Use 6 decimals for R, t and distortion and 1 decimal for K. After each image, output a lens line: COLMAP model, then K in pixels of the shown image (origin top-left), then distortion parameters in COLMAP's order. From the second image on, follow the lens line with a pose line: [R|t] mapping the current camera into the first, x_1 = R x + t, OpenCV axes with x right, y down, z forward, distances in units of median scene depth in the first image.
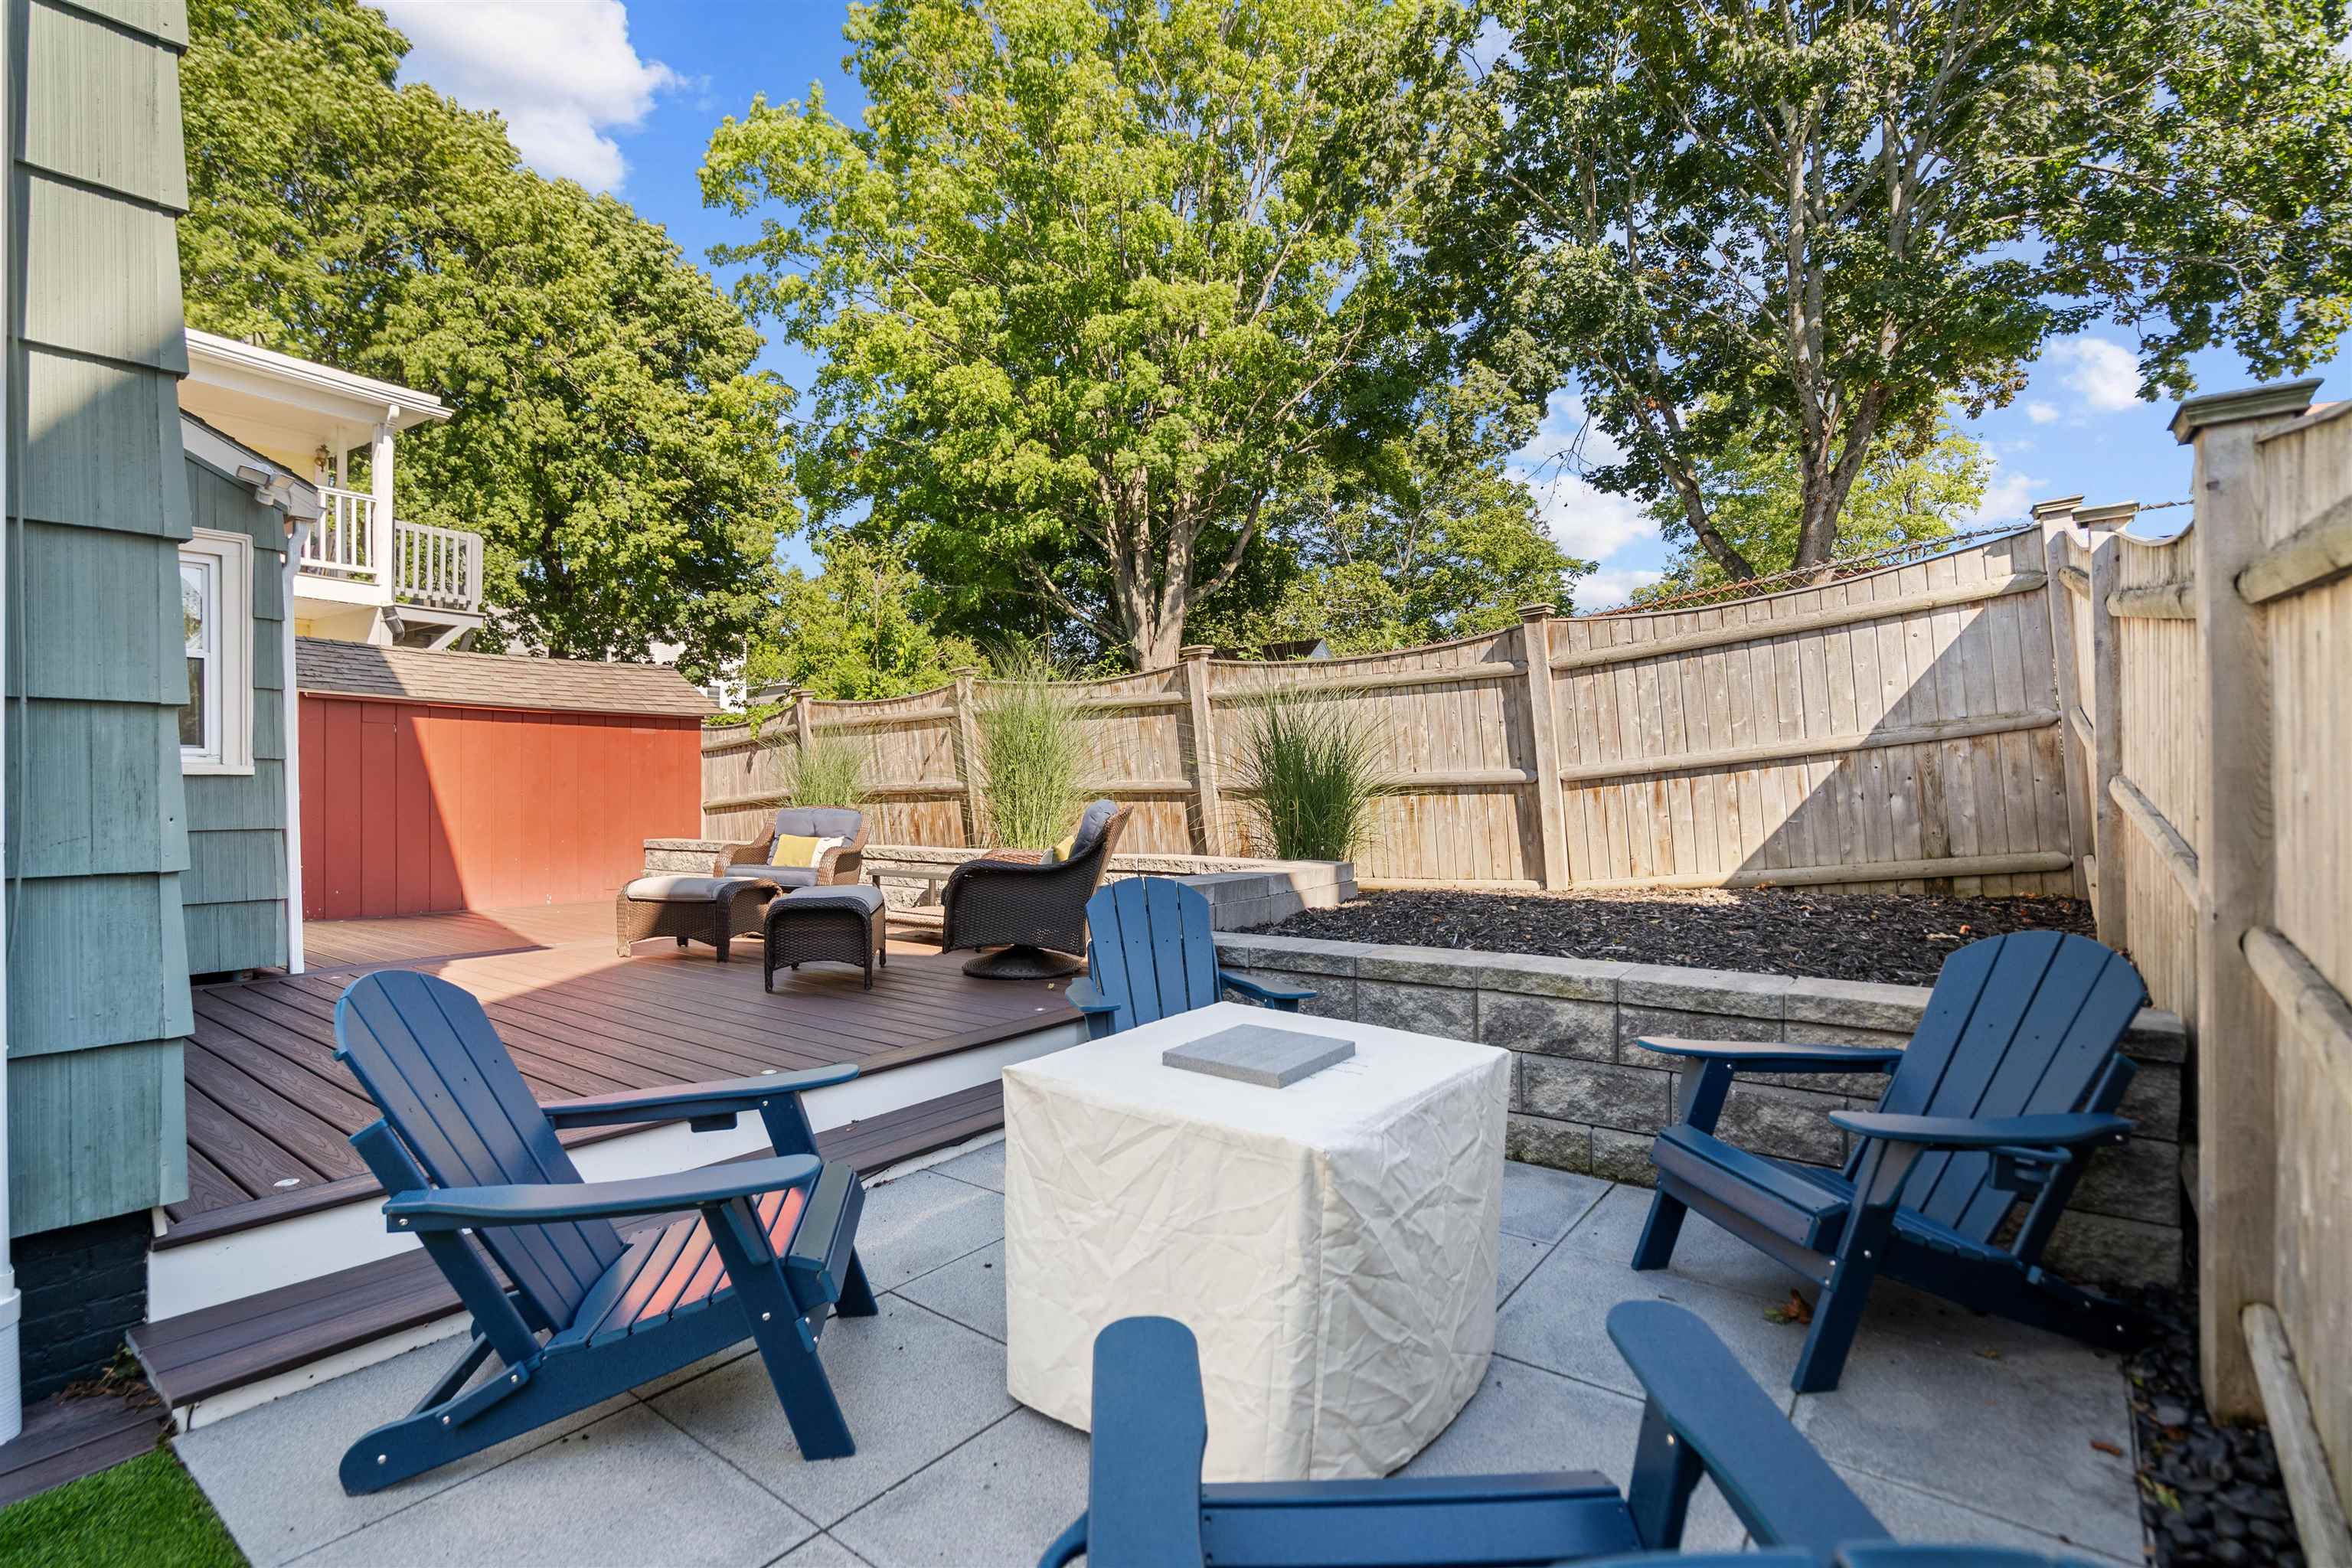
lens RADIAL K [[1075.2, 0, 1175.3], [0, 1075.2, 763.6], [0, 0, 1]] dist [-0.001960, 0.000459]
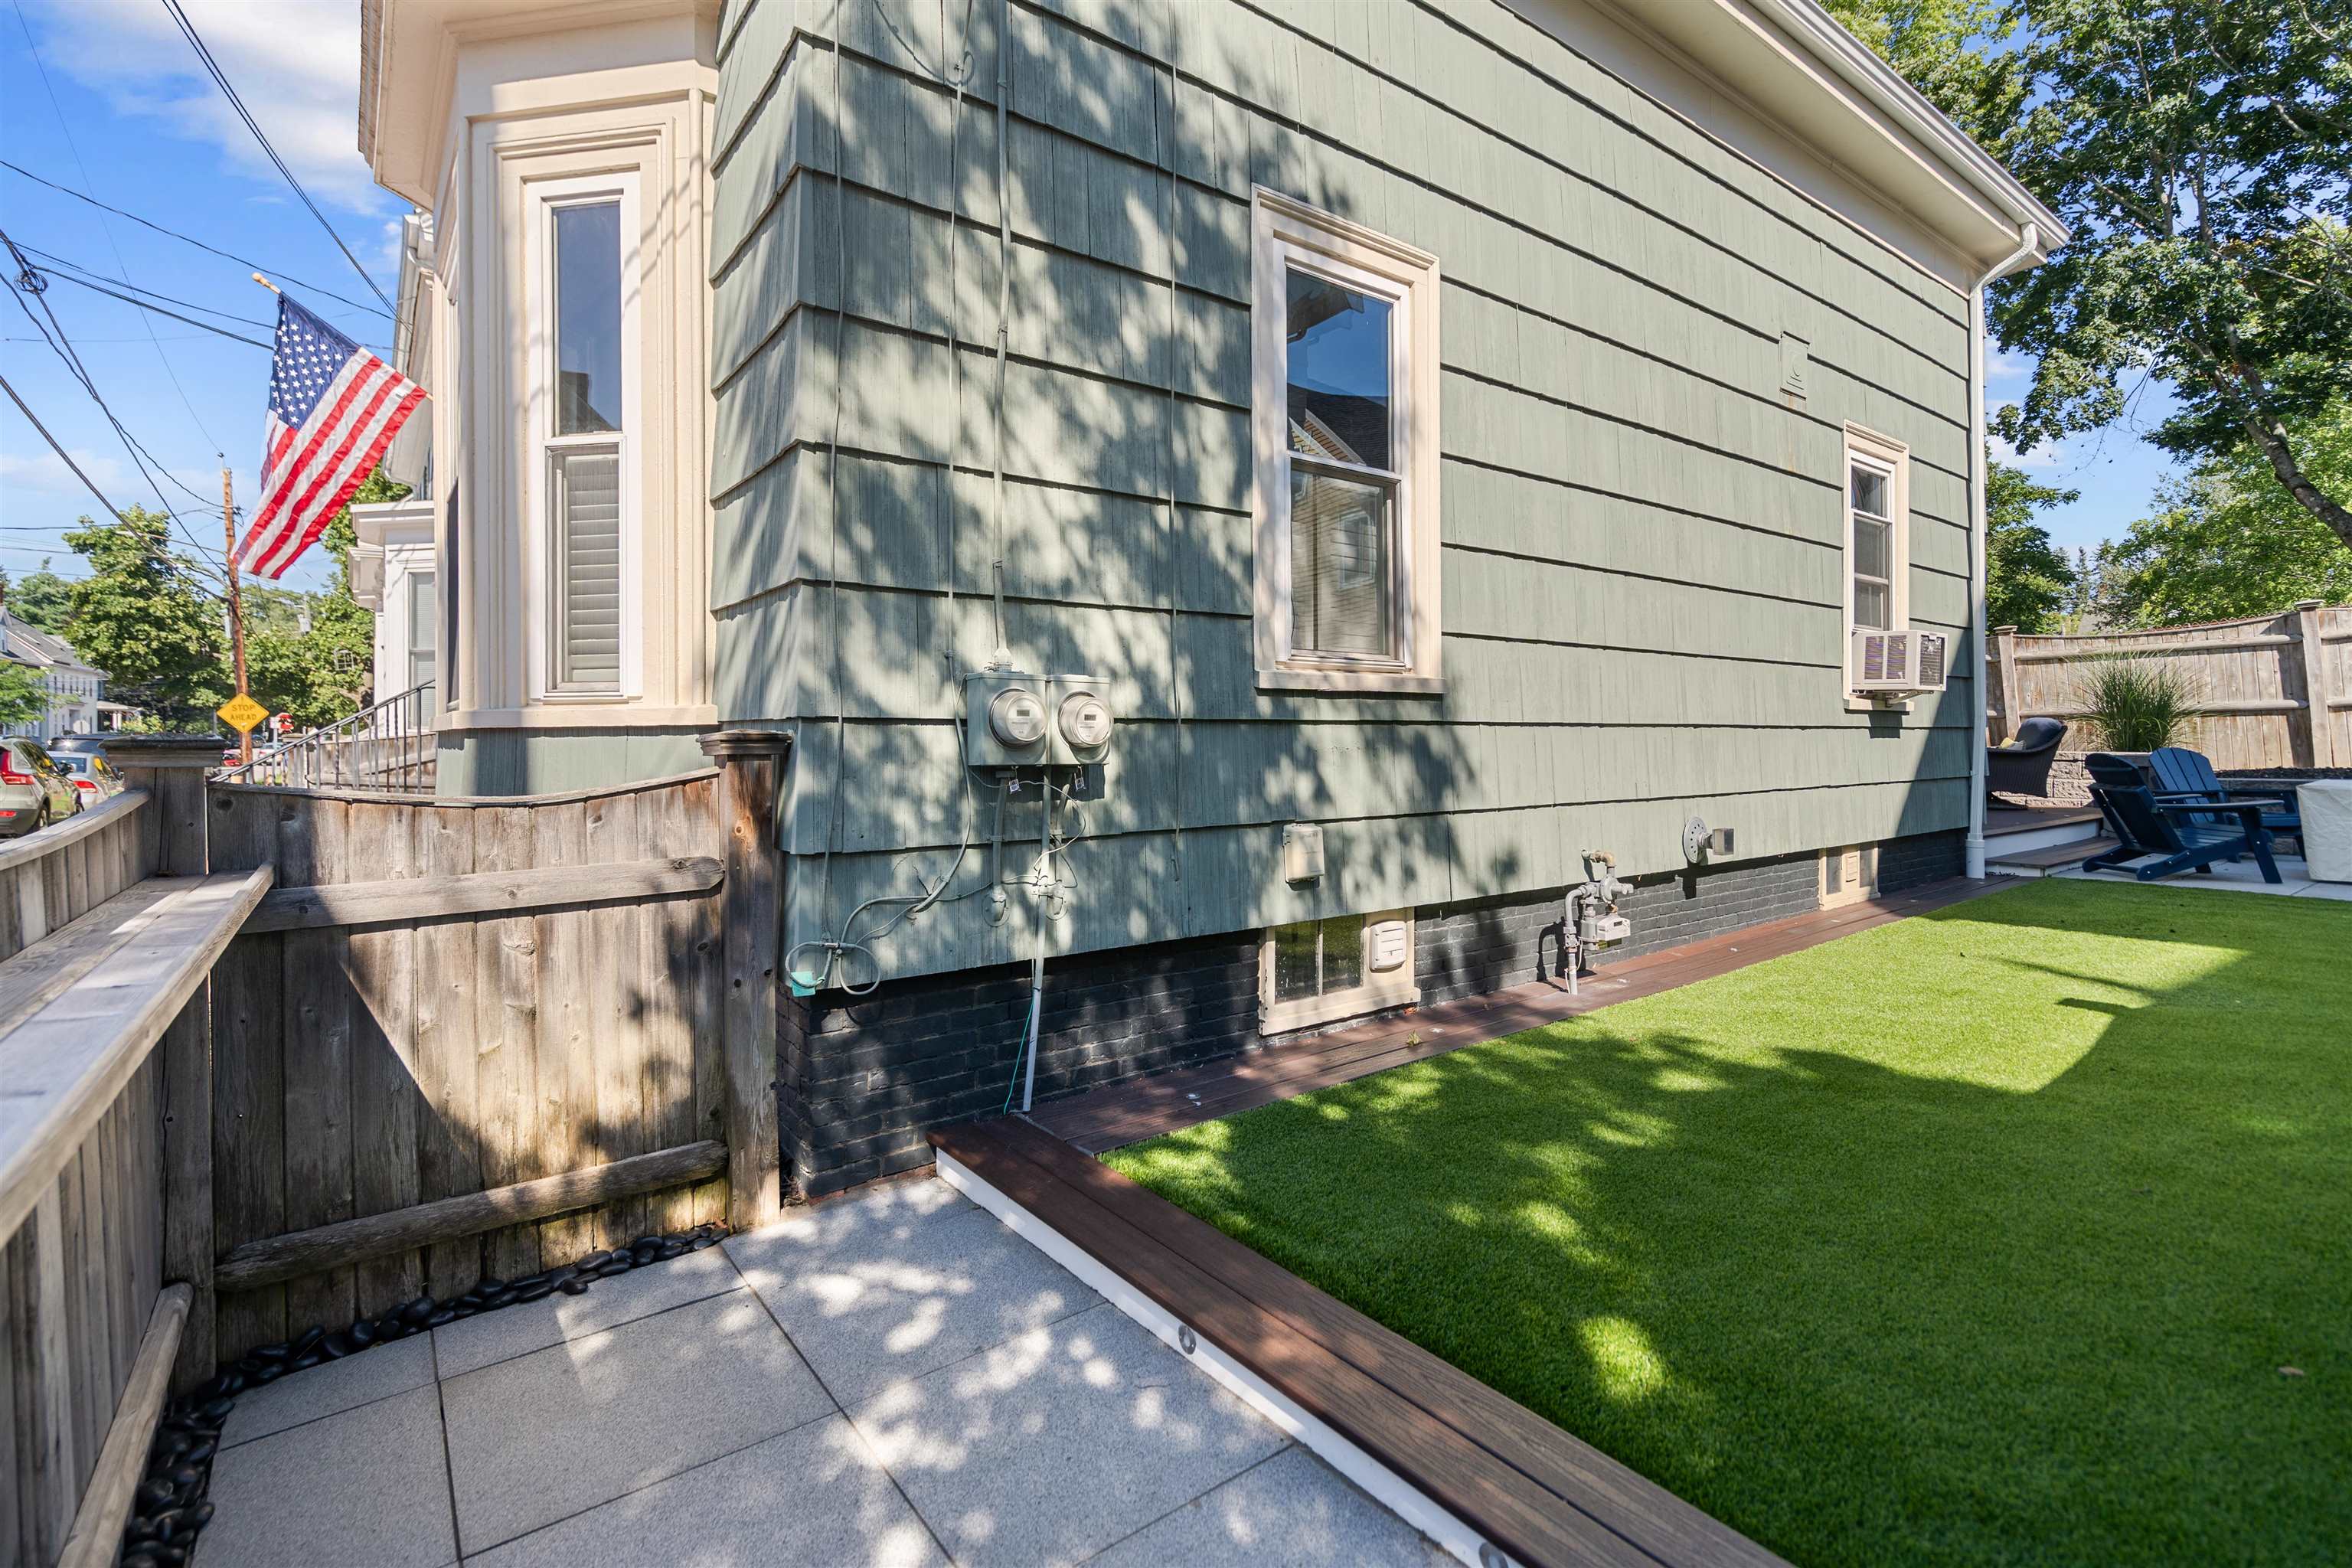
lens RADIAL K [[1089.6, 0, 1172.6], [0, 1089.6, 729.2], [0, 0, 1]] dist [0.002069, 0.000340]
pose [[0.963466, -0.002713, -0.267816, -0.836541], [0.007406, 0.999836, 0.016516, 0.008810], [0.267727, -0.017896, 0.963328, -1.017300]]
